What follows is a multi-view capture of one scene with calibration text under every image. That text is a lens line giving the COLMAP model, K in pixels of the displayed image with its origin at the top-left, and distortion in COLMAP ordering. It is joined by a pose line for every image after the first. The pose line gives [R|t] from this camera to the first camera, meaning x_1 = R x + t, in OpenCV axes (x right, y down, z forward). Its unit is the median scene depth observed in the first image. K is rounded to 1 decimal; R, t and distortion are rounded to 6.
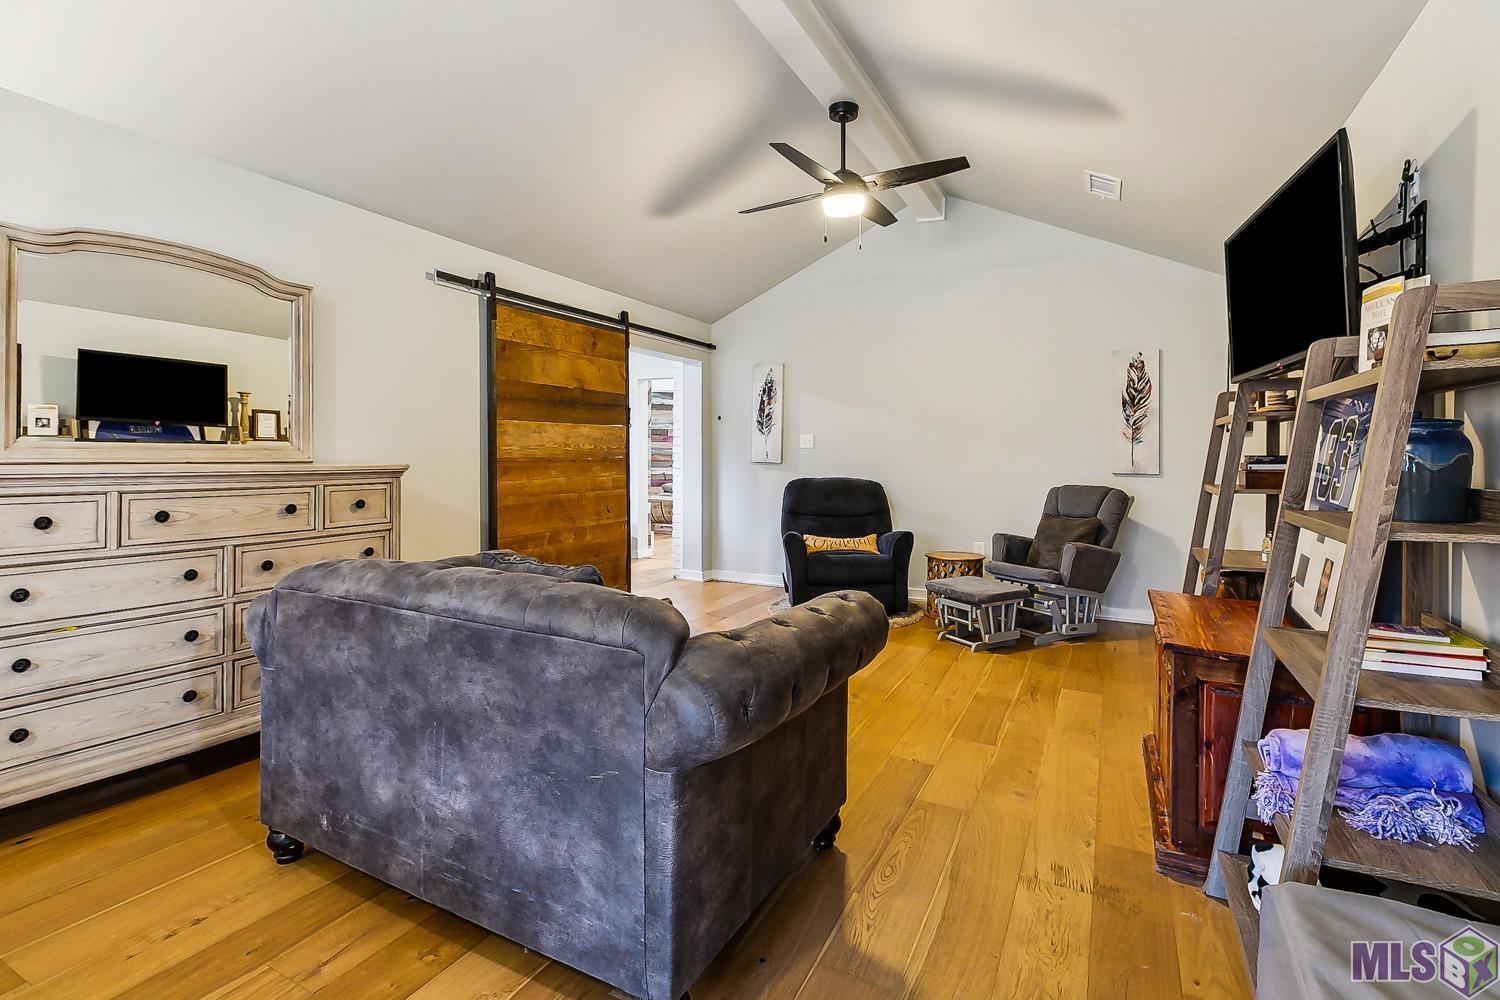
lens RADIAL K [[696.0, 0, 733.0], [0, 696.0, 449.0], [0, 0, 1]] dist [0.002783, -0.002332]
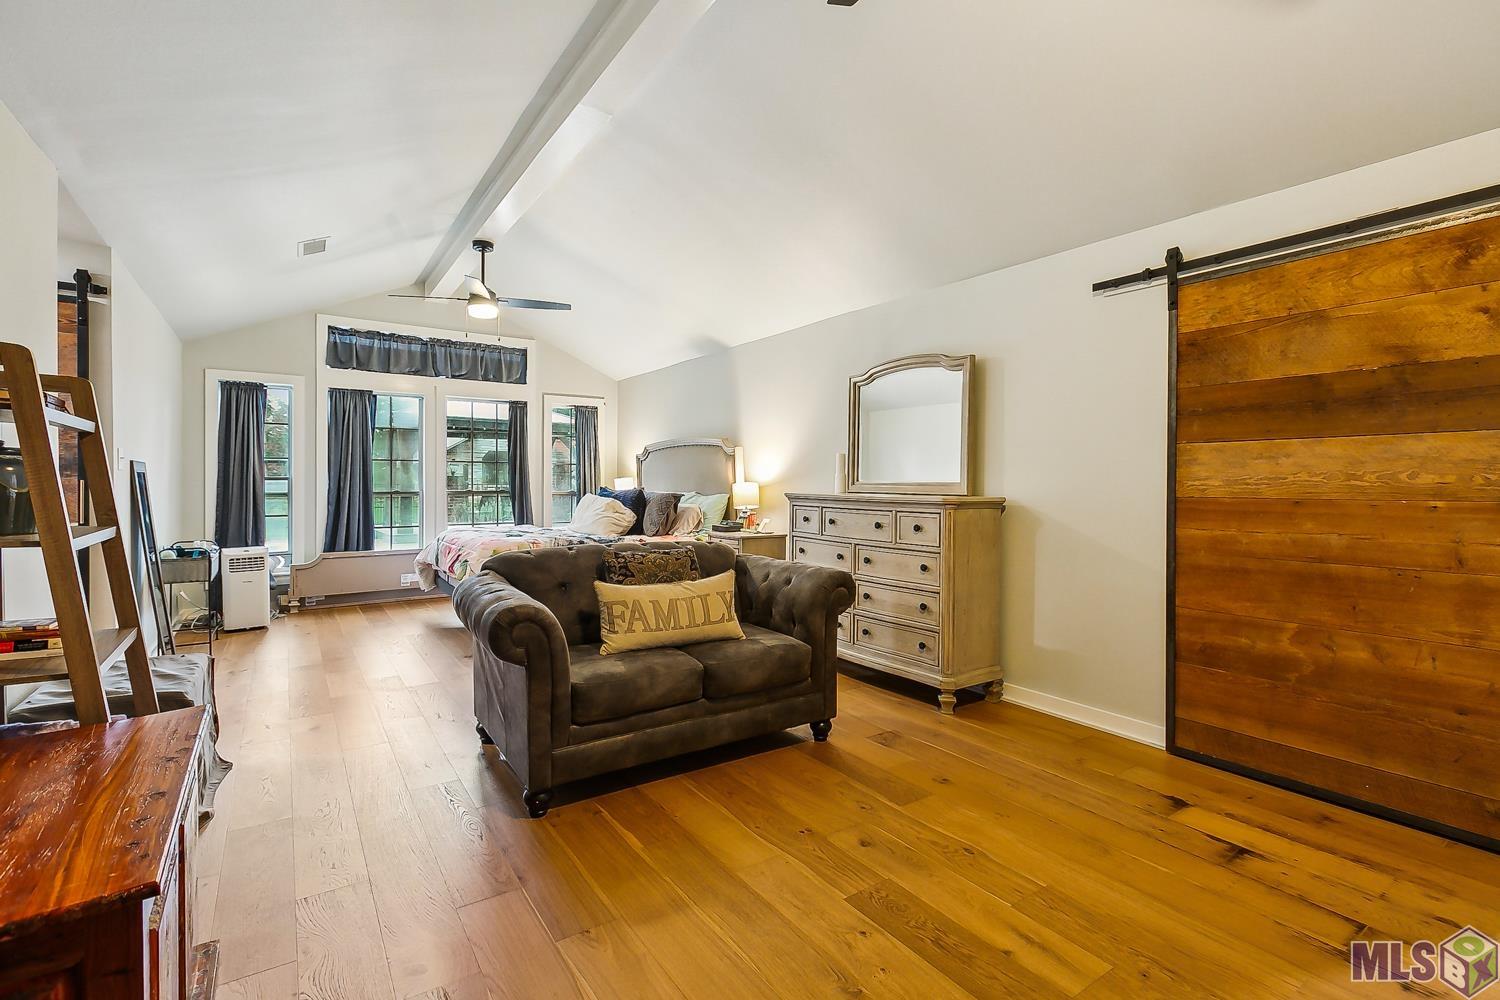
lens RADIAL K [[696.0, 0, 749.7], [0, 696.0, 498.9], [0, 0, 1]] dist [0.002783, -0.002332]
pose [[-0.456022, 0.005164, -0.889954, 0.504857], [-0.008131, 0.999917, 0.009968, 0.011123], [0.889931, 0.011782, -0.455942, 0.904046]]
